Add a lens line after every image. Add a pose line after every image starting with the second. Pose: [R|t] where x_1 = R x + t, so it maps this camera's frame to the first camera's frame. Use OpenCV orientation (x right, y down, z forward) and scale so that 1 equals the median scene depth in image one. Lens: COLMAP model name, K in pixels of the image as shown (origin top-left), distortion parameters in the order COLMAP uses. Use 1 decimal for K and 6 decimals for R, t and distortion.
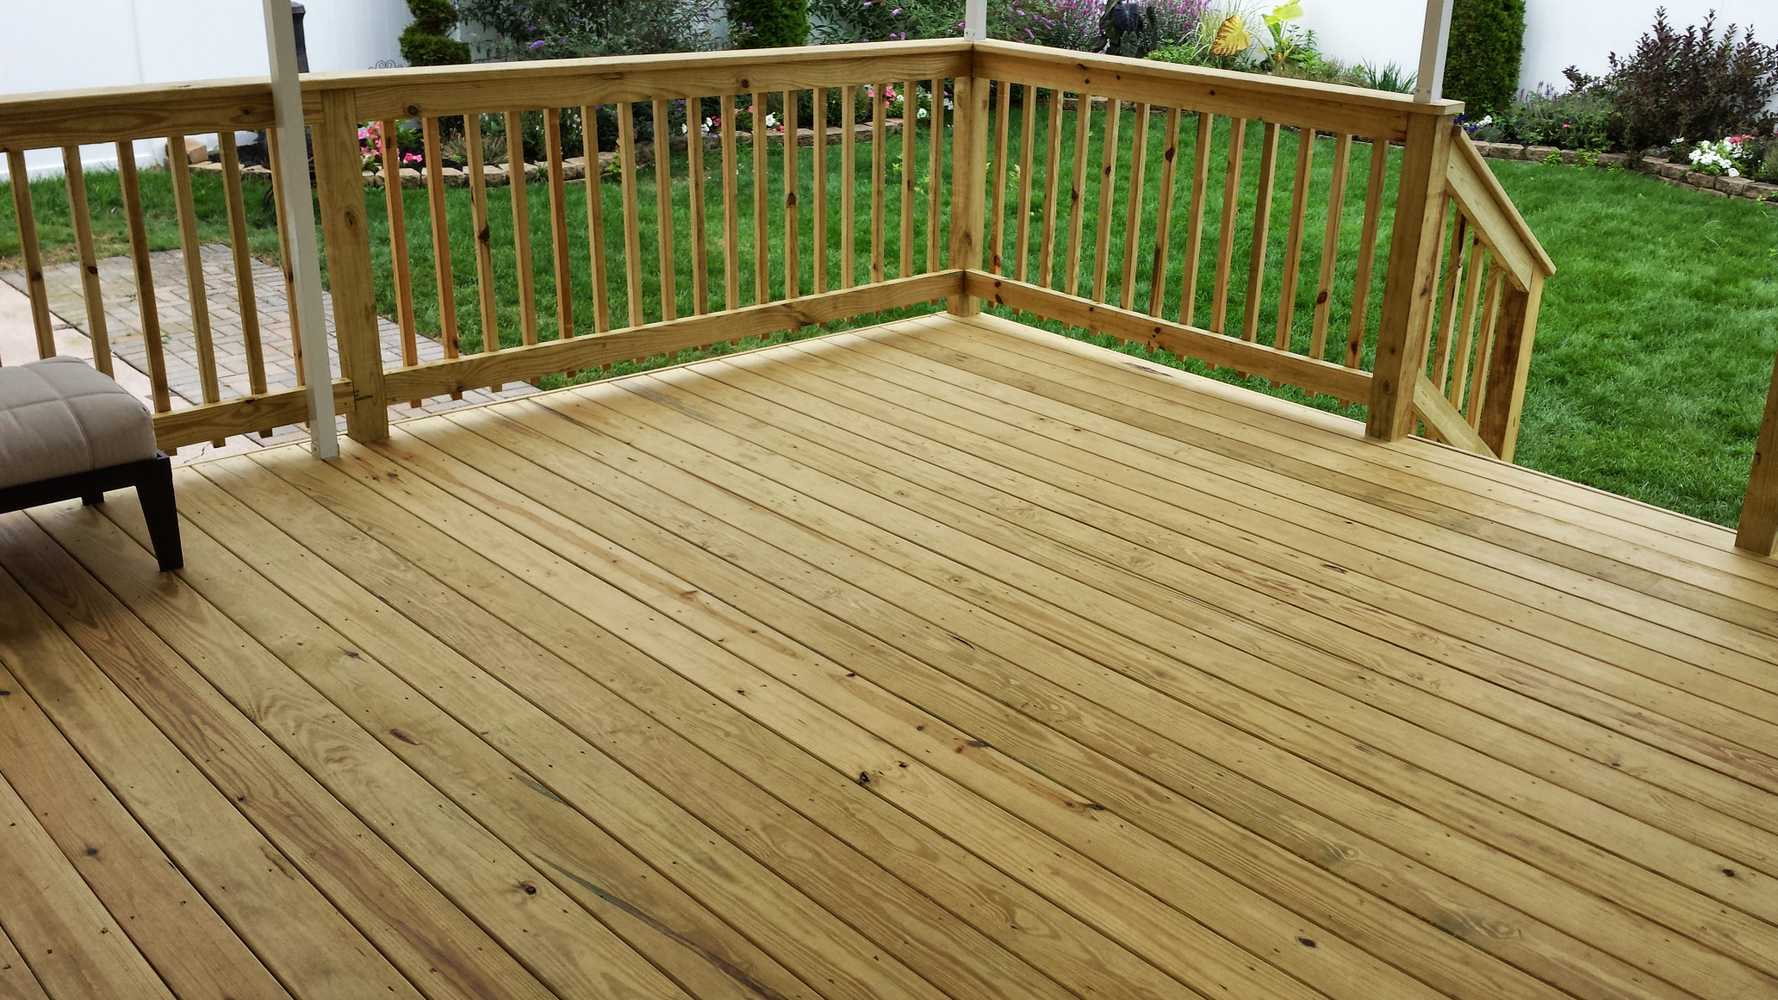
lens RADIAL K [[1647.0, 0, 901.4], [0, 1647.0, 499.7], [0, 0, 1]] dist [0.162038, -0.382504]
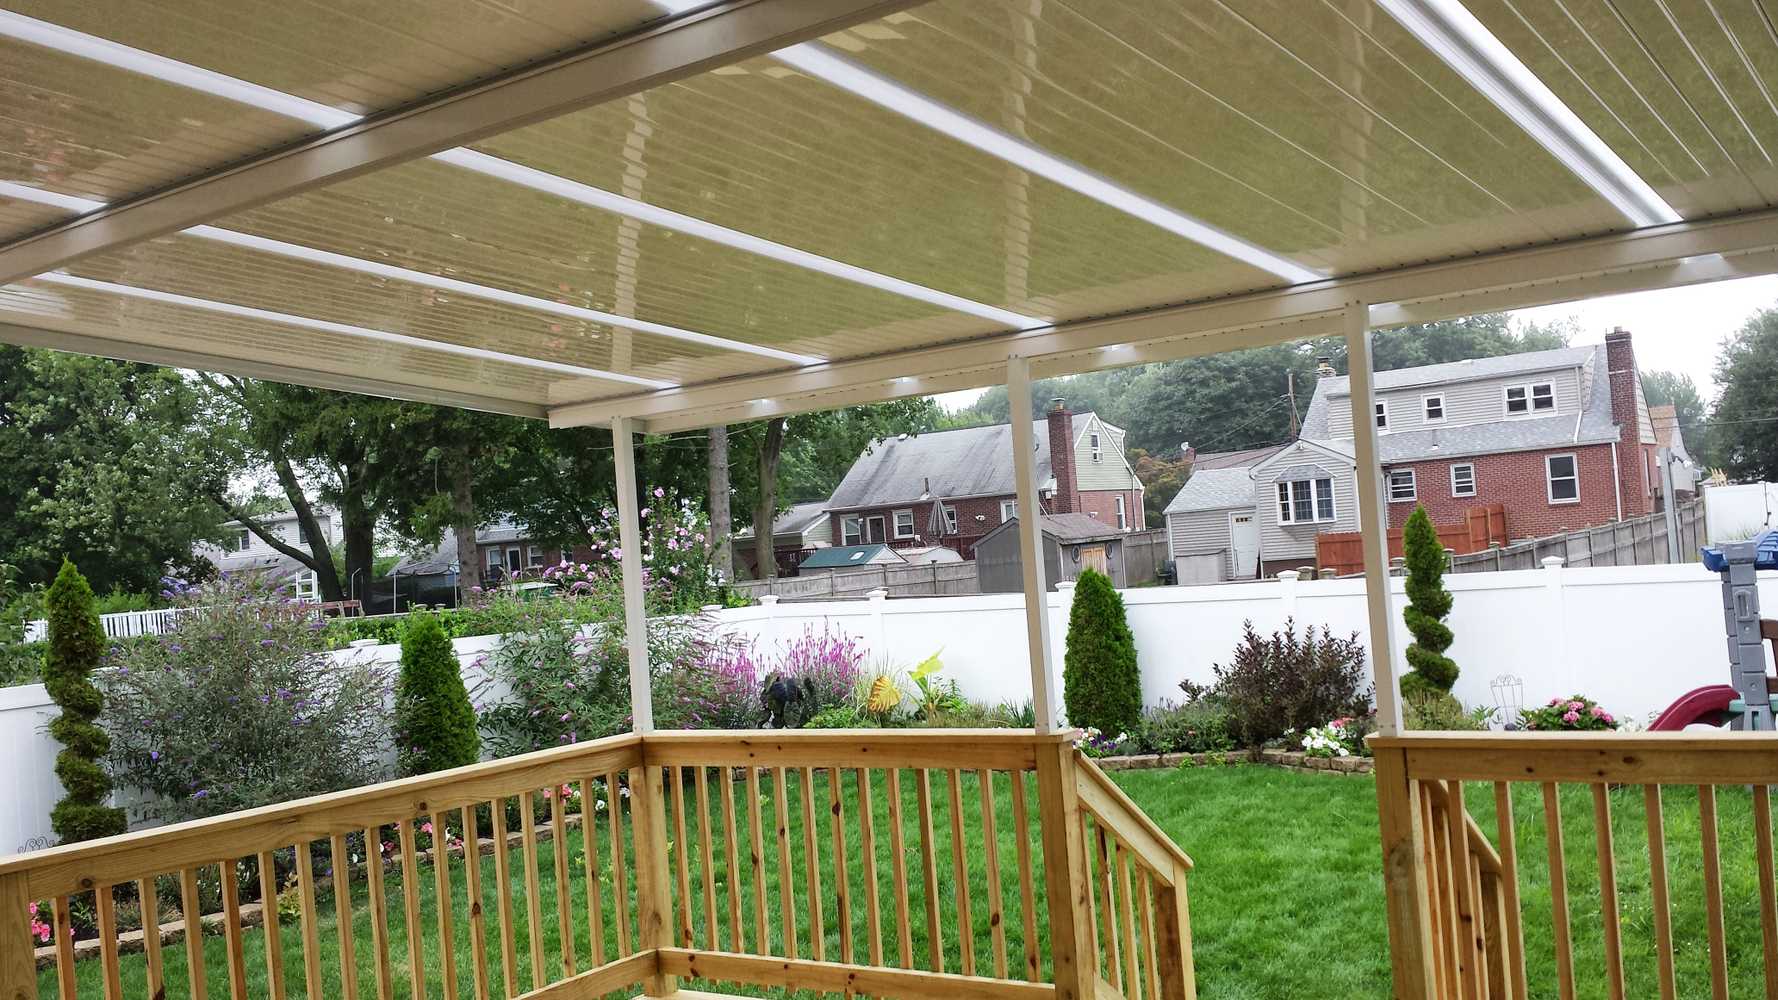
lens RADIAL K [[1620.8, 0, 951.1], [0, 1620.8, 500.3], [0, 0, 1]] dist [0.149620, -0.345933]
pose [[0.965868, -0.102719, 0.237796, 0.001072], [0.186835, 0.912118, -0.364876, 0.011589], [-0.179418, 0.396851, 0.900177, -0.055623]]
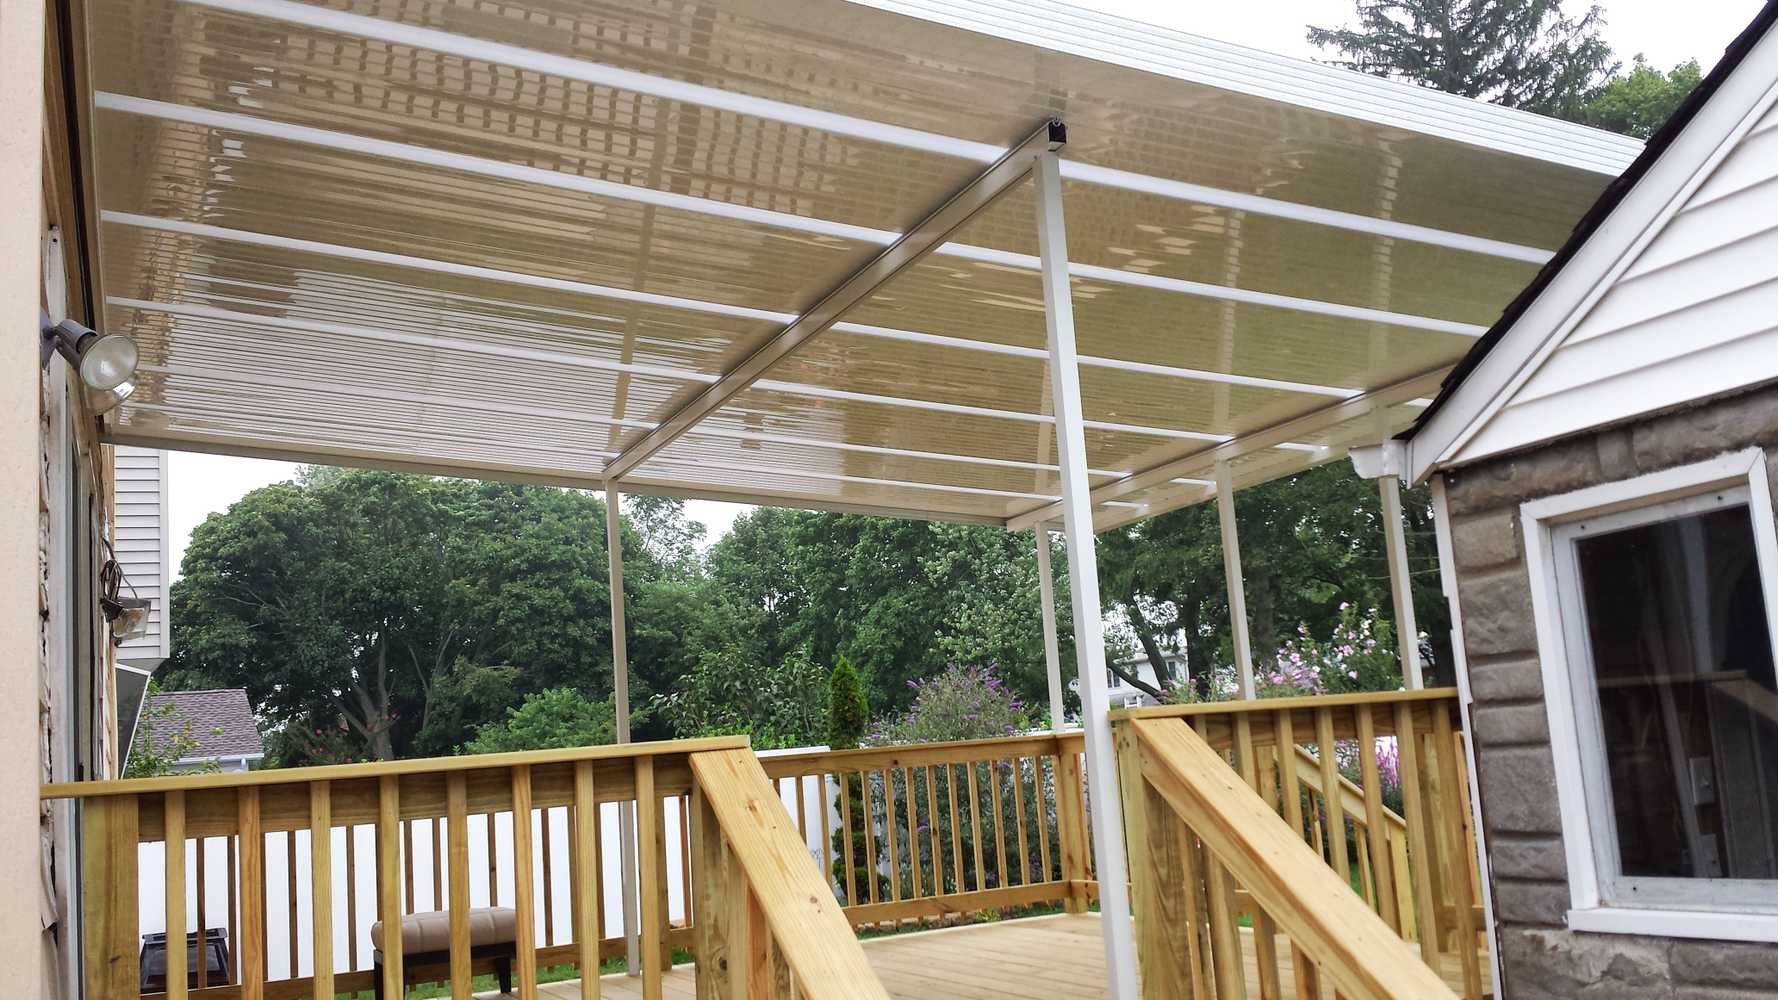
lens RADIAL K [[1632.8, 0, 922.9], [0, 1632.8, 530.7], [0, 0, 1]] dist [0.133295, -0.347695]
pose [[0.948503, -0.143699, -0.282298, 0.379032], [-0.008989, 0.878616, -0.477445, 0.296110], [0.316640, 0.455396, 0.832078, -0.432212]]
